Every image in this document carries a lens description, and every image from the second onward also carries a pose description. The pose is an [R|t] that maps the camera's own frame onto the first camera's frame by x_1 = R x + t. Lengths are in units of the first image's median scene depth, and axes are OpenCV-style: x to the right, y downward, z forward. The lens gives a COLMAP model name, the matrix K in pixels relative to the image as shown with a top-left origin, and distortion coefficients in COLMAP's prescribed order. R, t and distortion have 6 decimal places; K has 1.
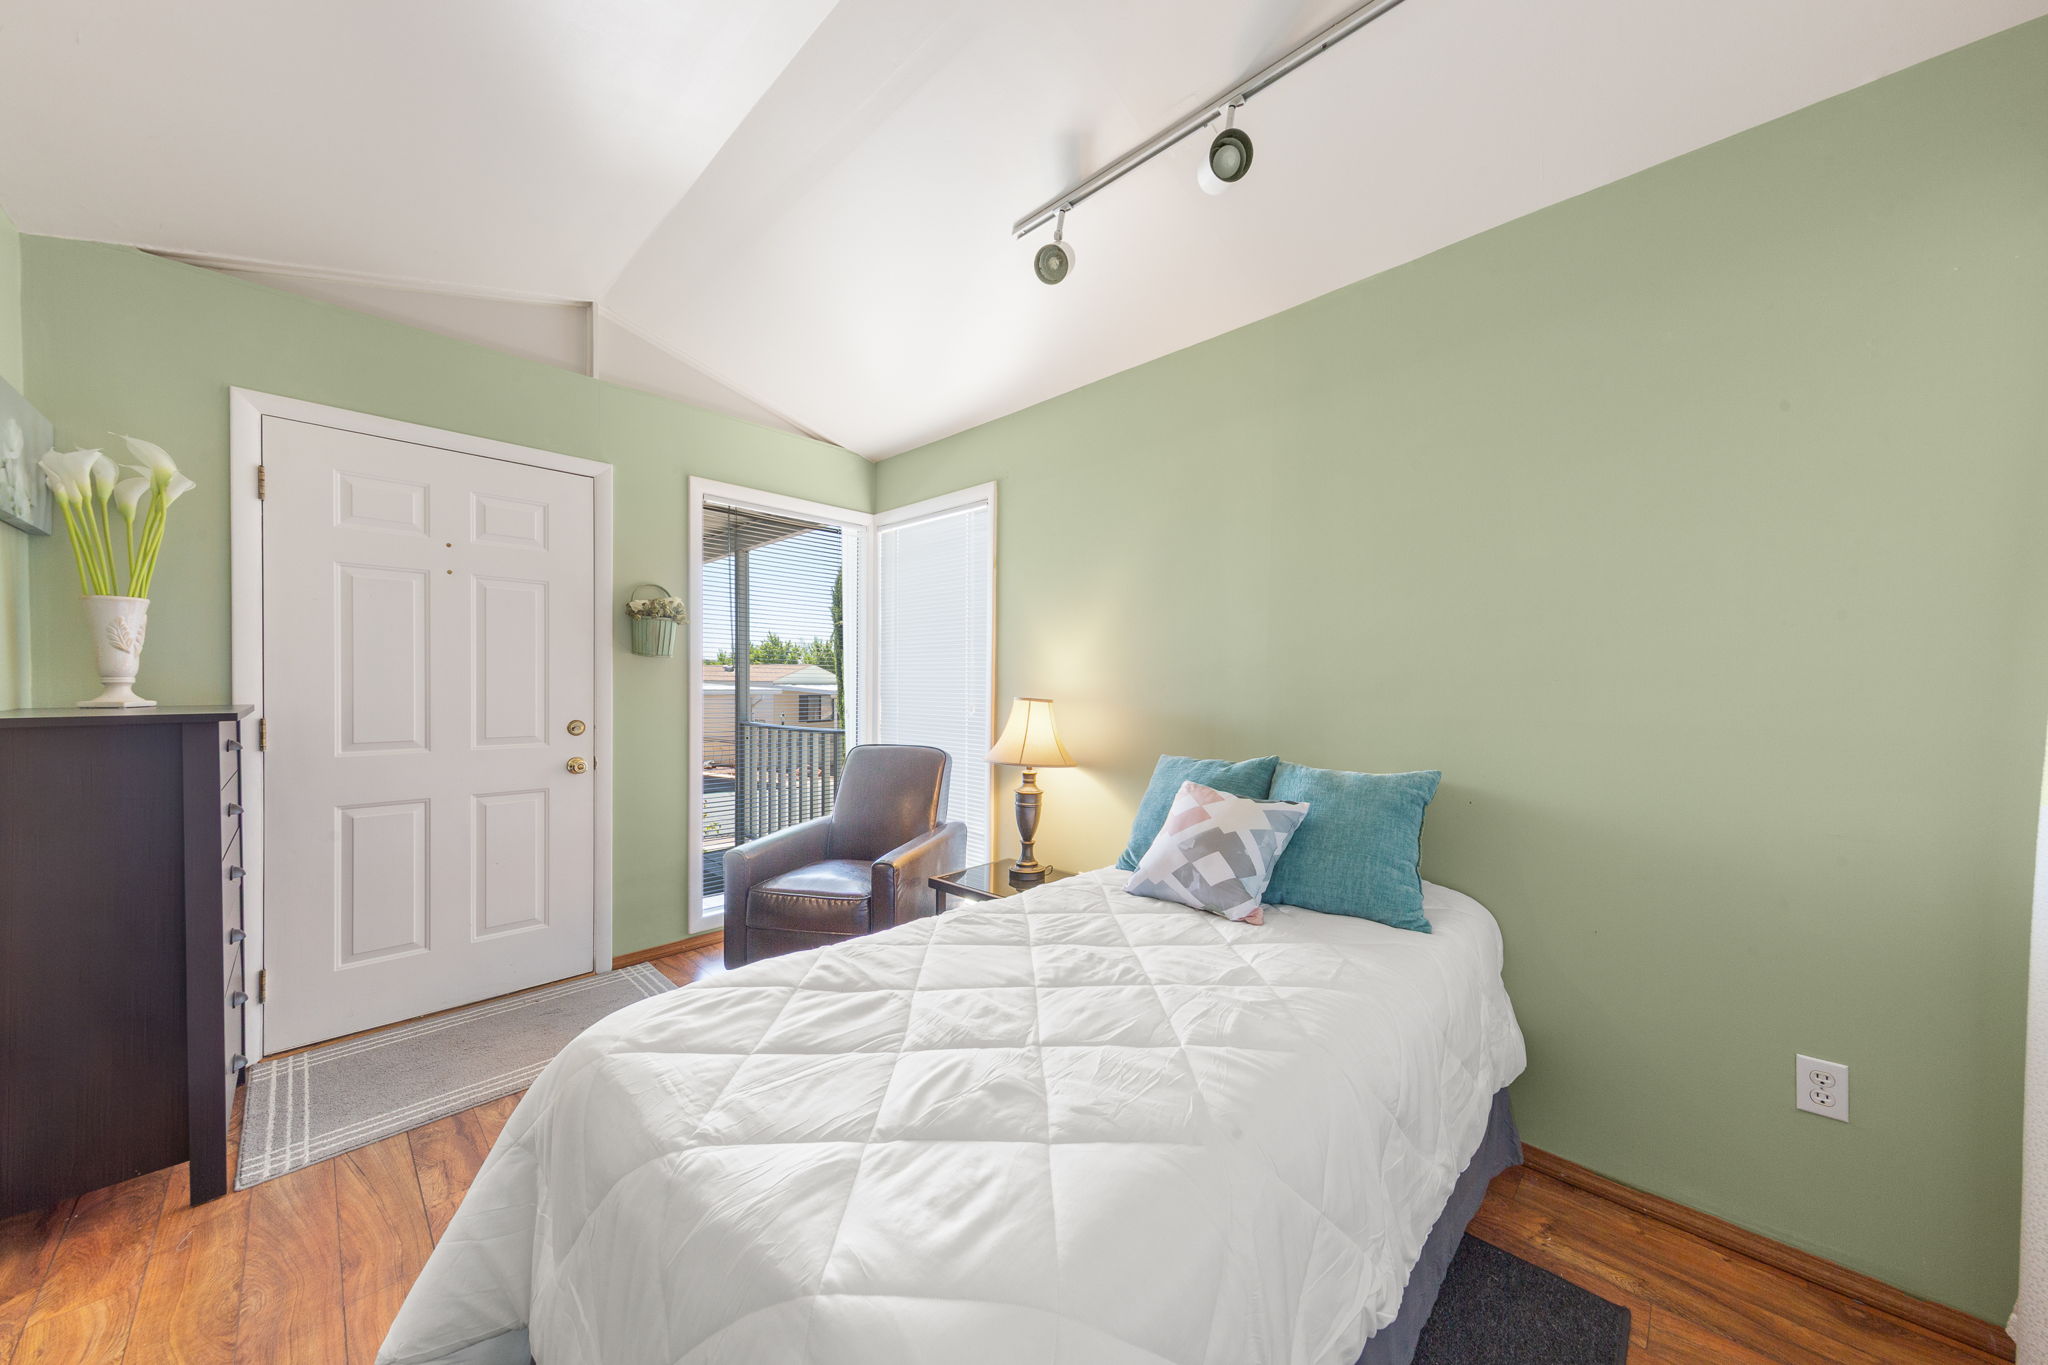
lens RADIAL K [[685.5, 0, 1019.9], [0, 685.5, 686.9], [0, 0, 1]] dist [0.002435, 0.000255]
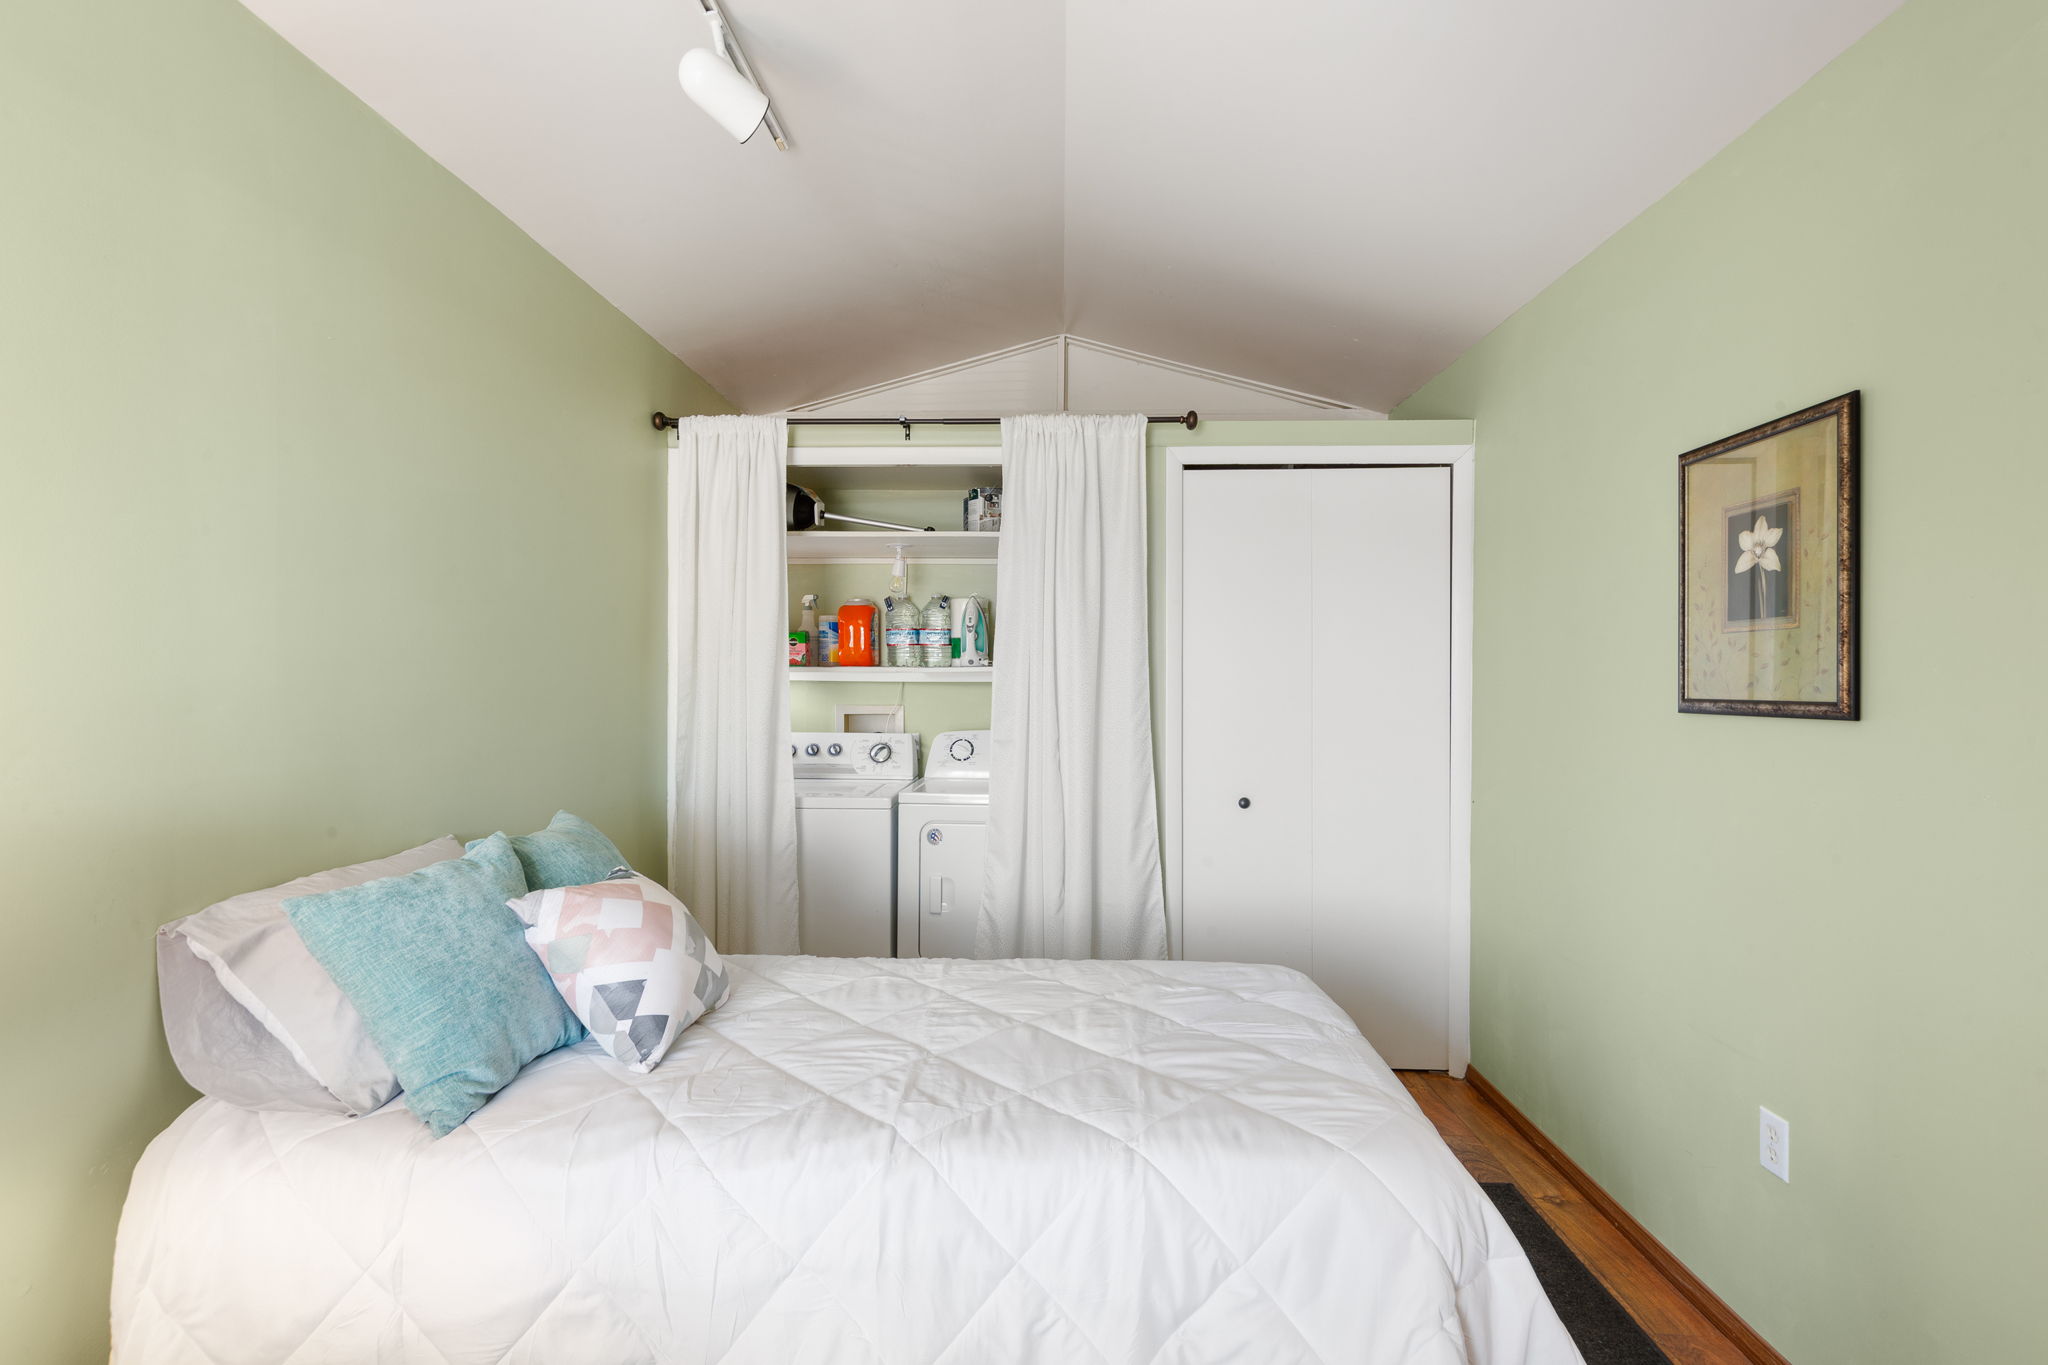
lens RADIAL K [[963.5, 0, 1033.7], [0, 963.5, 678.5], [0, 0, 1]] dist [0.004848, -0.000655]
pose [[-0.674927, -0.004049, 0.737874, -0.478475], [0.002514, 0.999967, 0.007786, -0.038857], [-0.737880, 0.007110, -0.674894, 0.894877]]
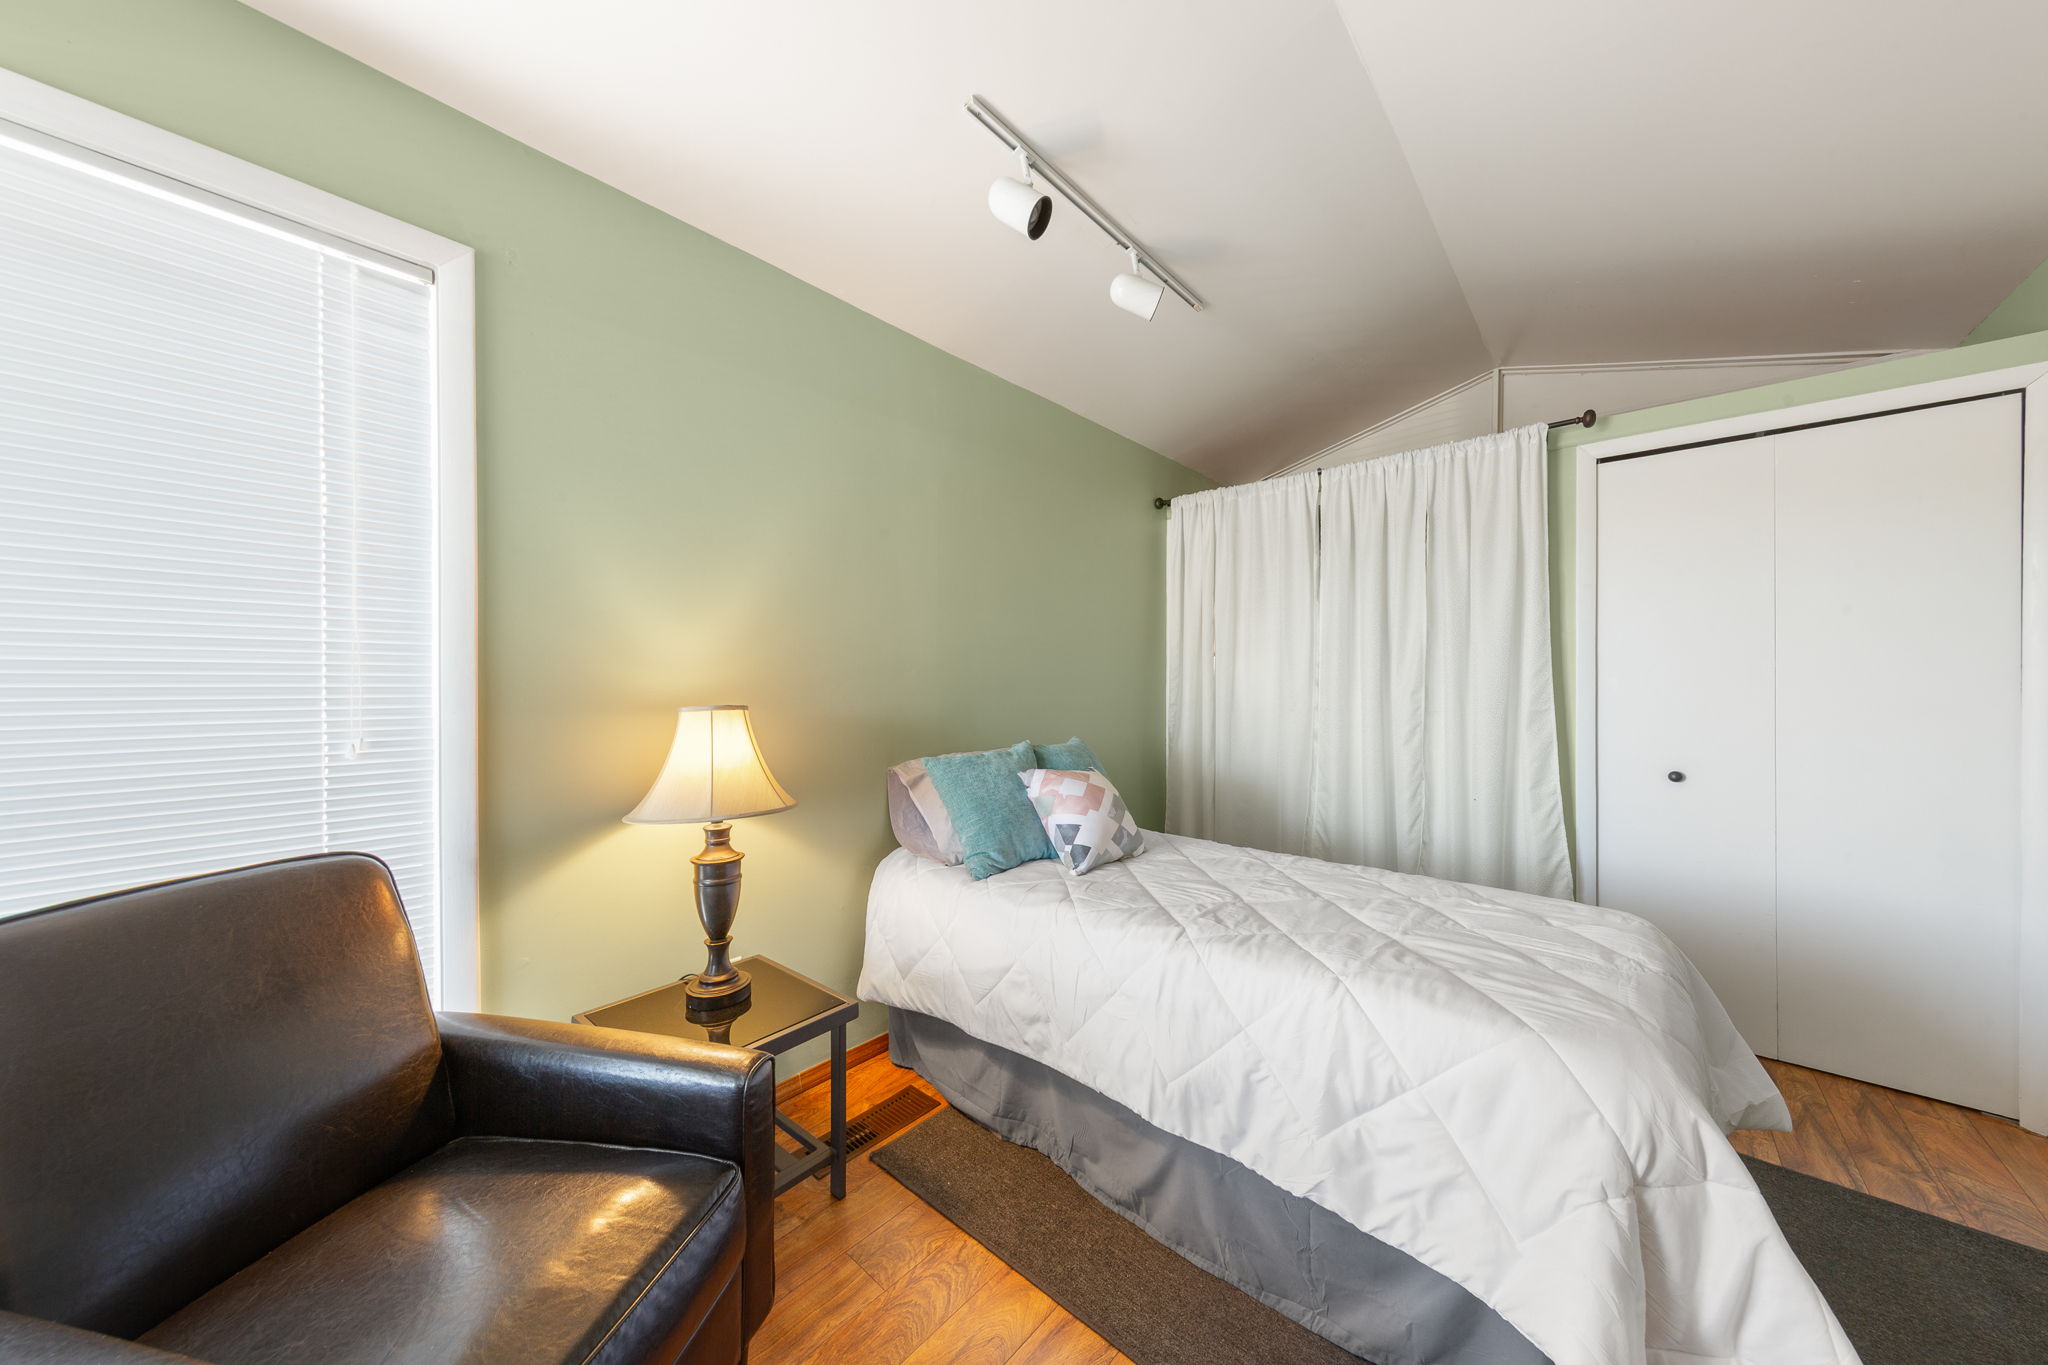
lens RADIAL K [[685.5, 0, 1011.7], [0, 685.5, 681.8], [0, 0, 1]] dist [0.002435, 0.000255]
pose [[-0.038696, 0.001179, 0.999250, -0.612375], [0.009526, 0.999954, -0.000811, -0.002403], [-0.999206, 0.009488, -0.038706, 0.770881]]
